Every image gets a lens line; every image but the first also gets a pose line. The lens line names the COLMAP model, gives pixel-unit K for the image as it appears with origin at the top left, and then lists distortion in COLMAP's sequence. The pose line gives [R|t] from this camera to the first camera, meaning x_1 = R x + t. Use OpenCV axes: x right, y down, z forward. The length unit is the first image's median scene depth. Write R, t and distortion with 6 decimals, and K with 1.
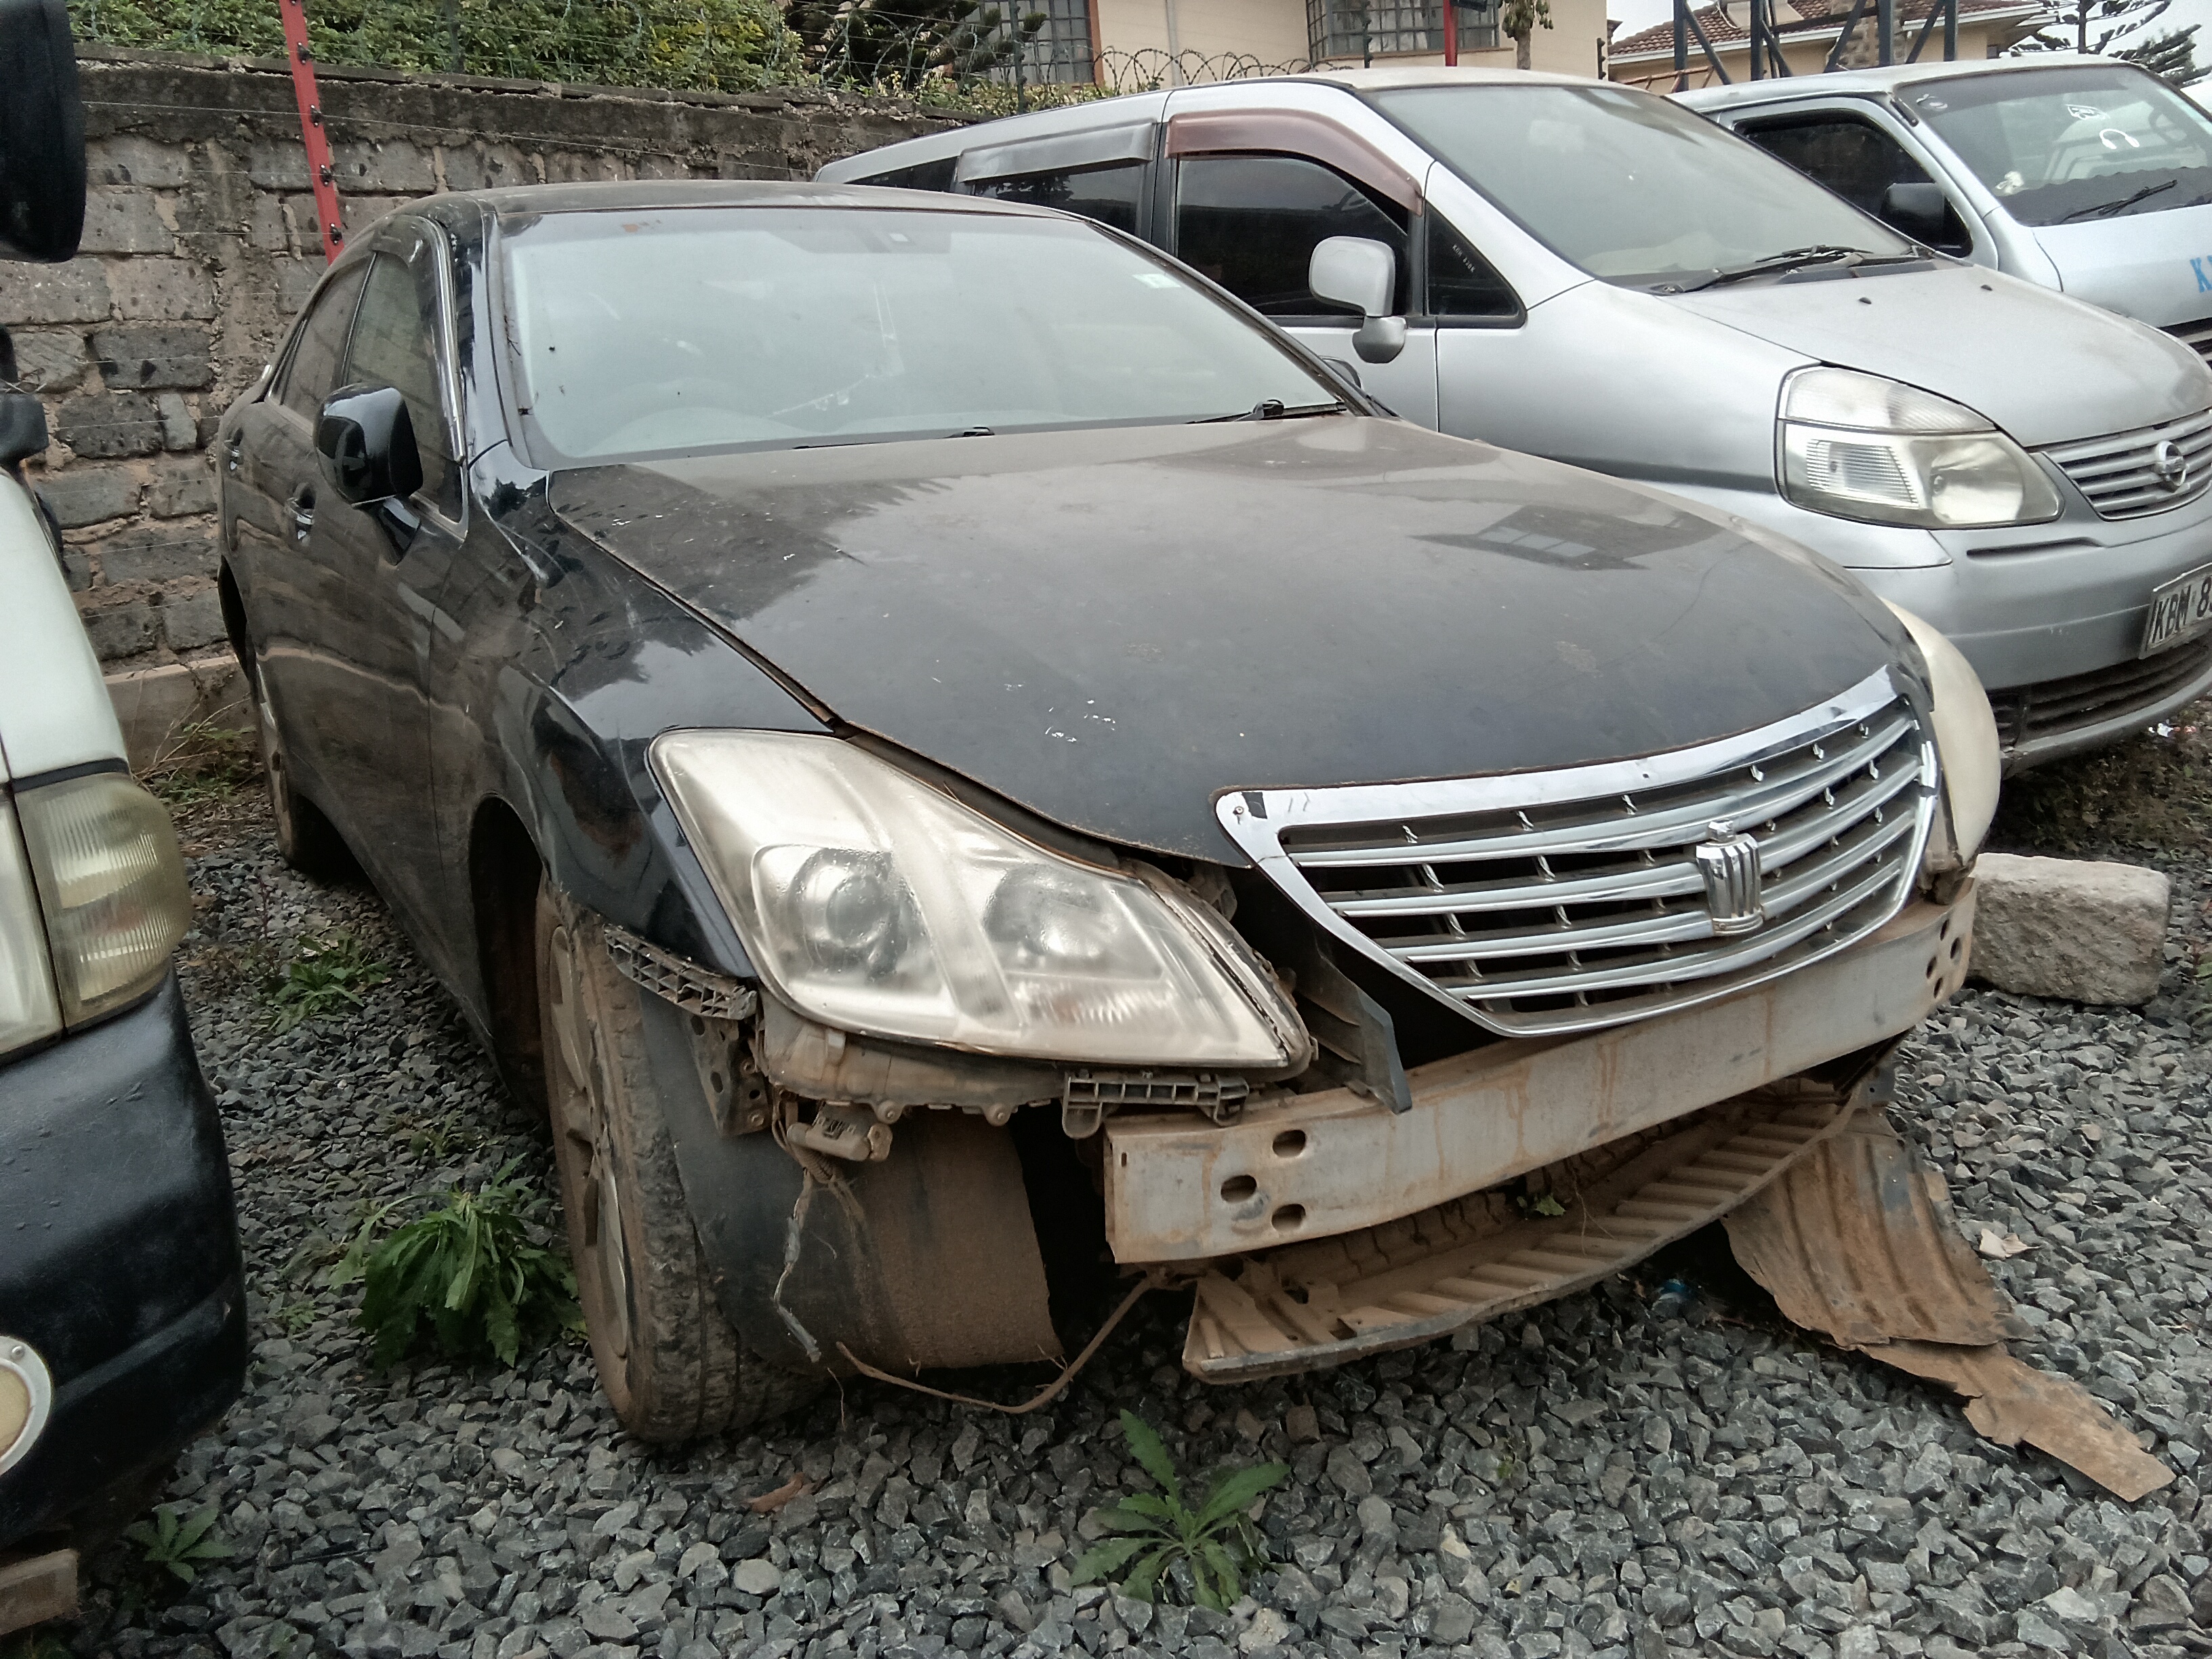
lens RADIAL K [[1754.2, 0, 1100.1], [0, 1754.2, 824.7], [0, 0, 1]] dist [-0.004258, -0.002419]
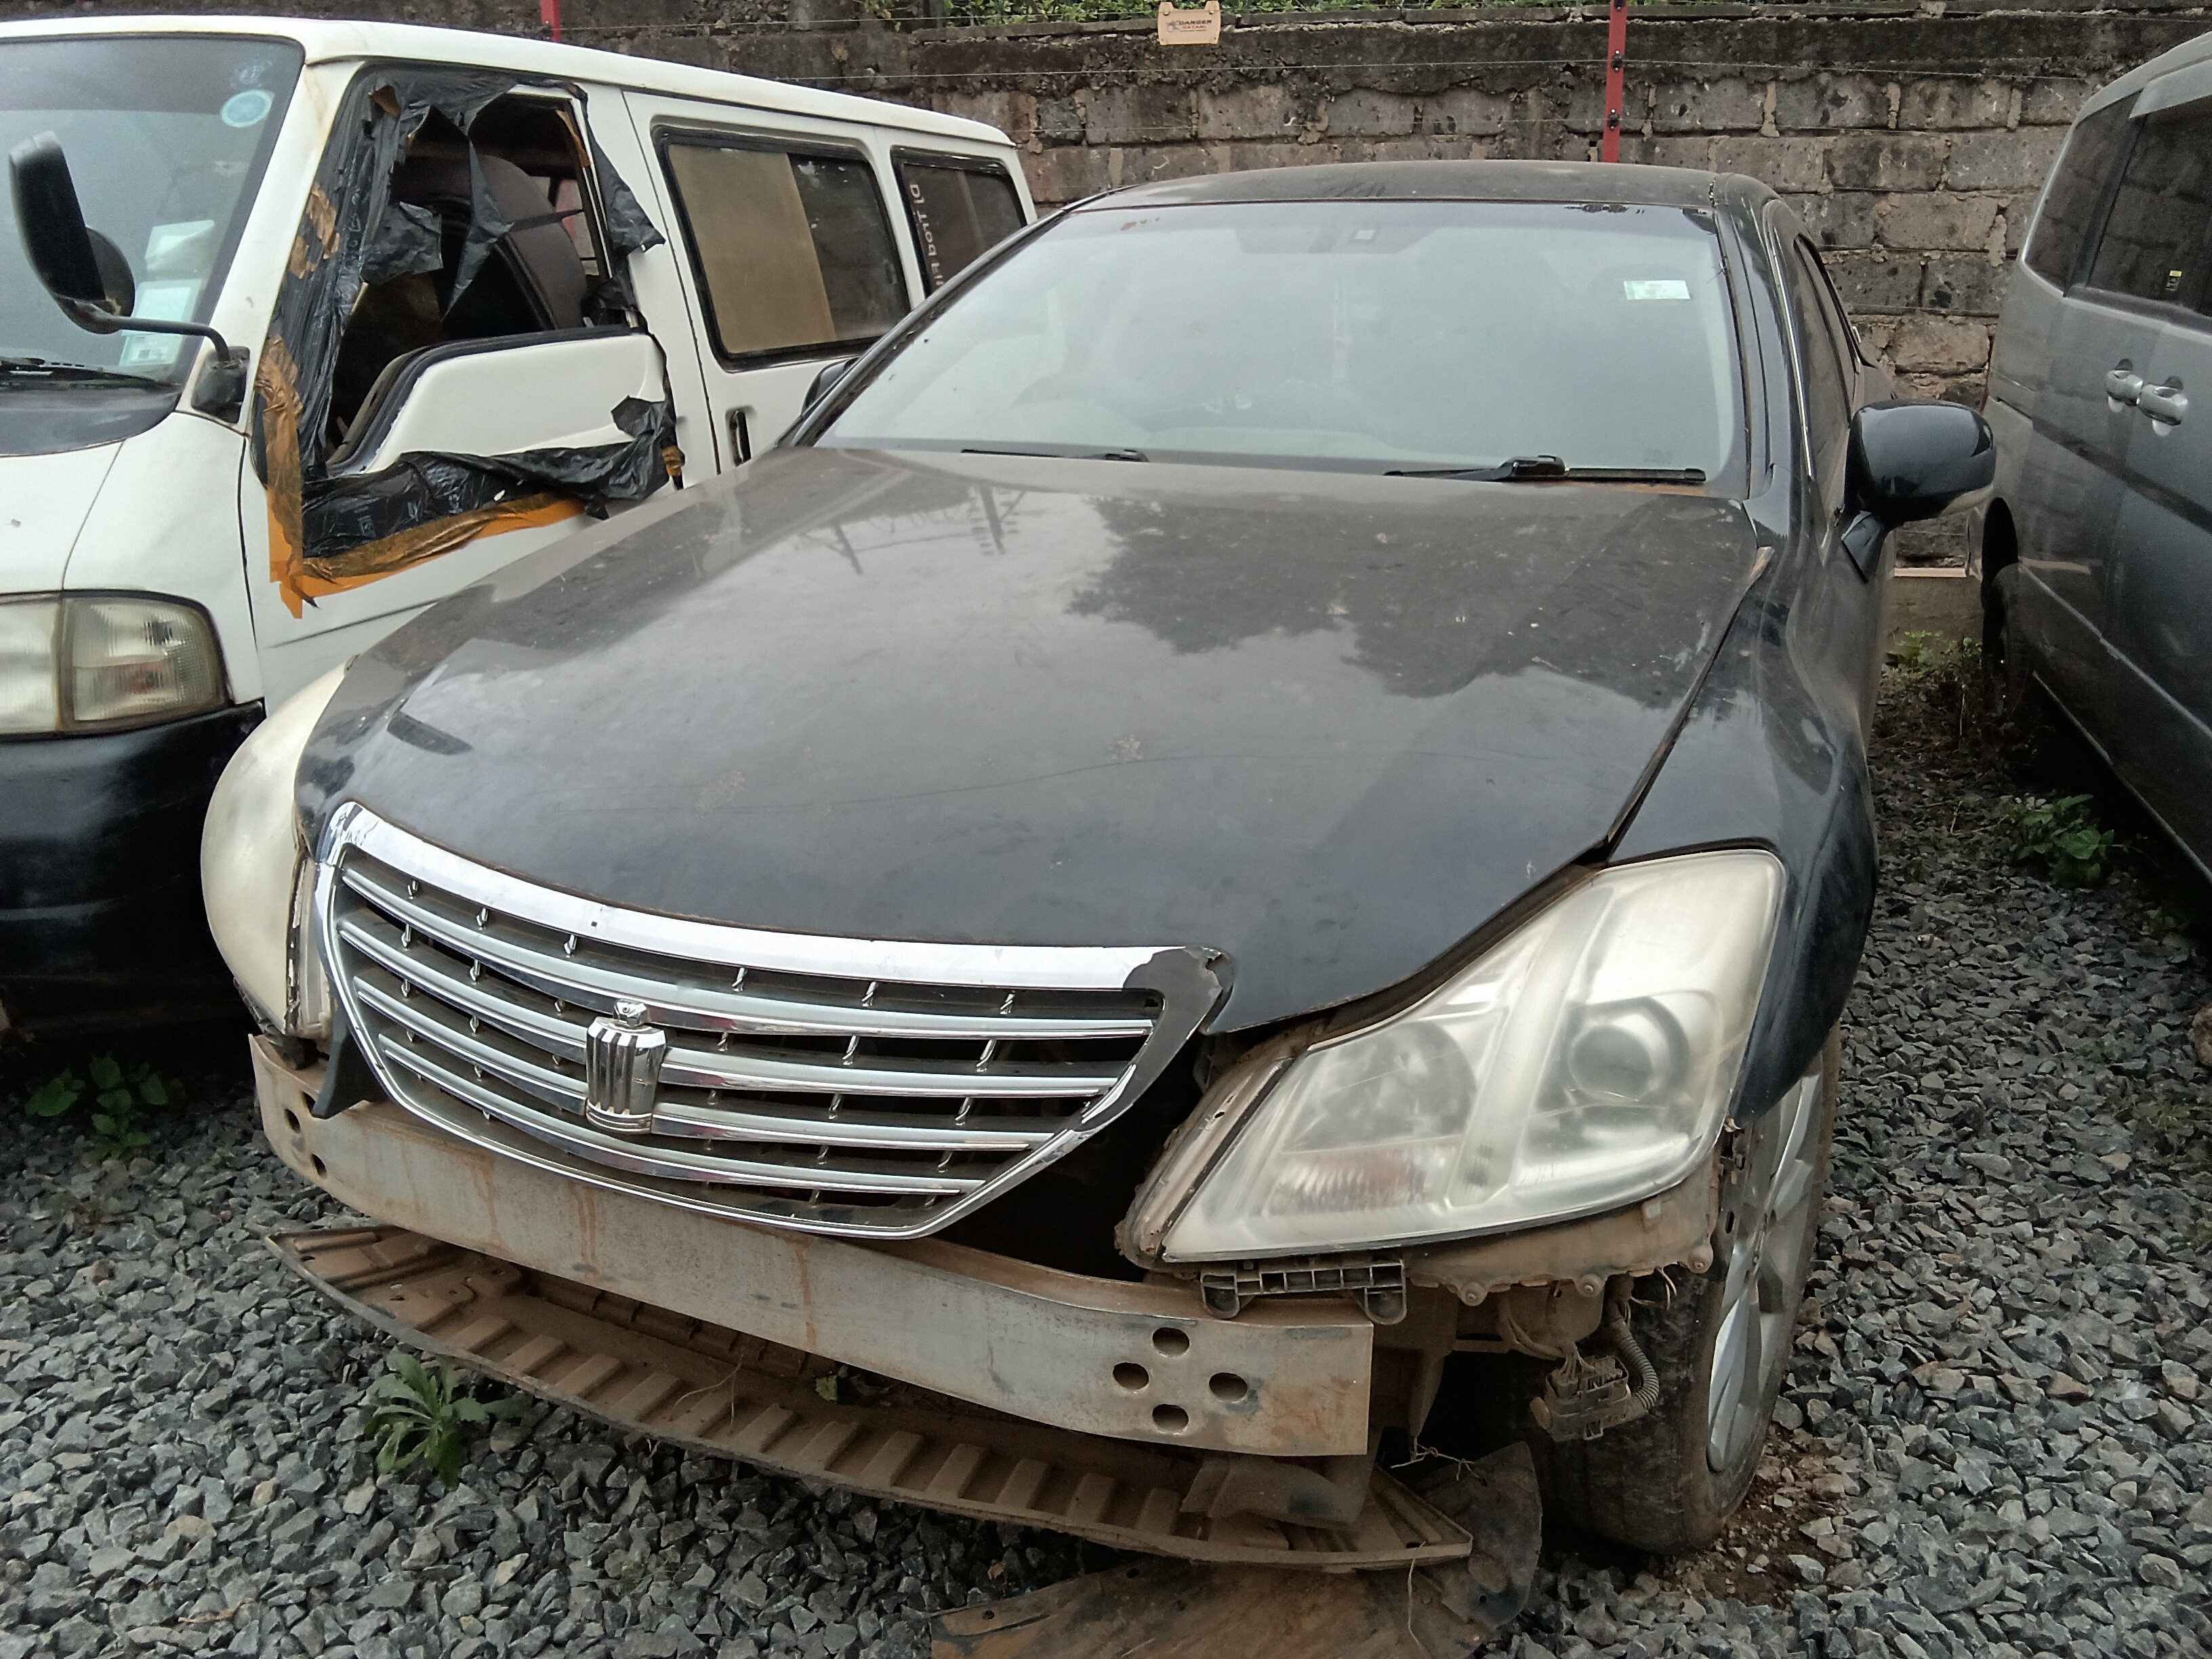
lens RADIAL K [[1754.2, 0, 1101.1], [0, 1754.2, 835.2], [0, 0, 1]] dist [-0.004258, -0.002419]
pose [[0.561320, 0.291736, -0.774474, 0.299718], [-0.246502, 0.952270, 0.180051, -0.078449], [0.790036, 0.089843, 0.606442, 0.168173]]
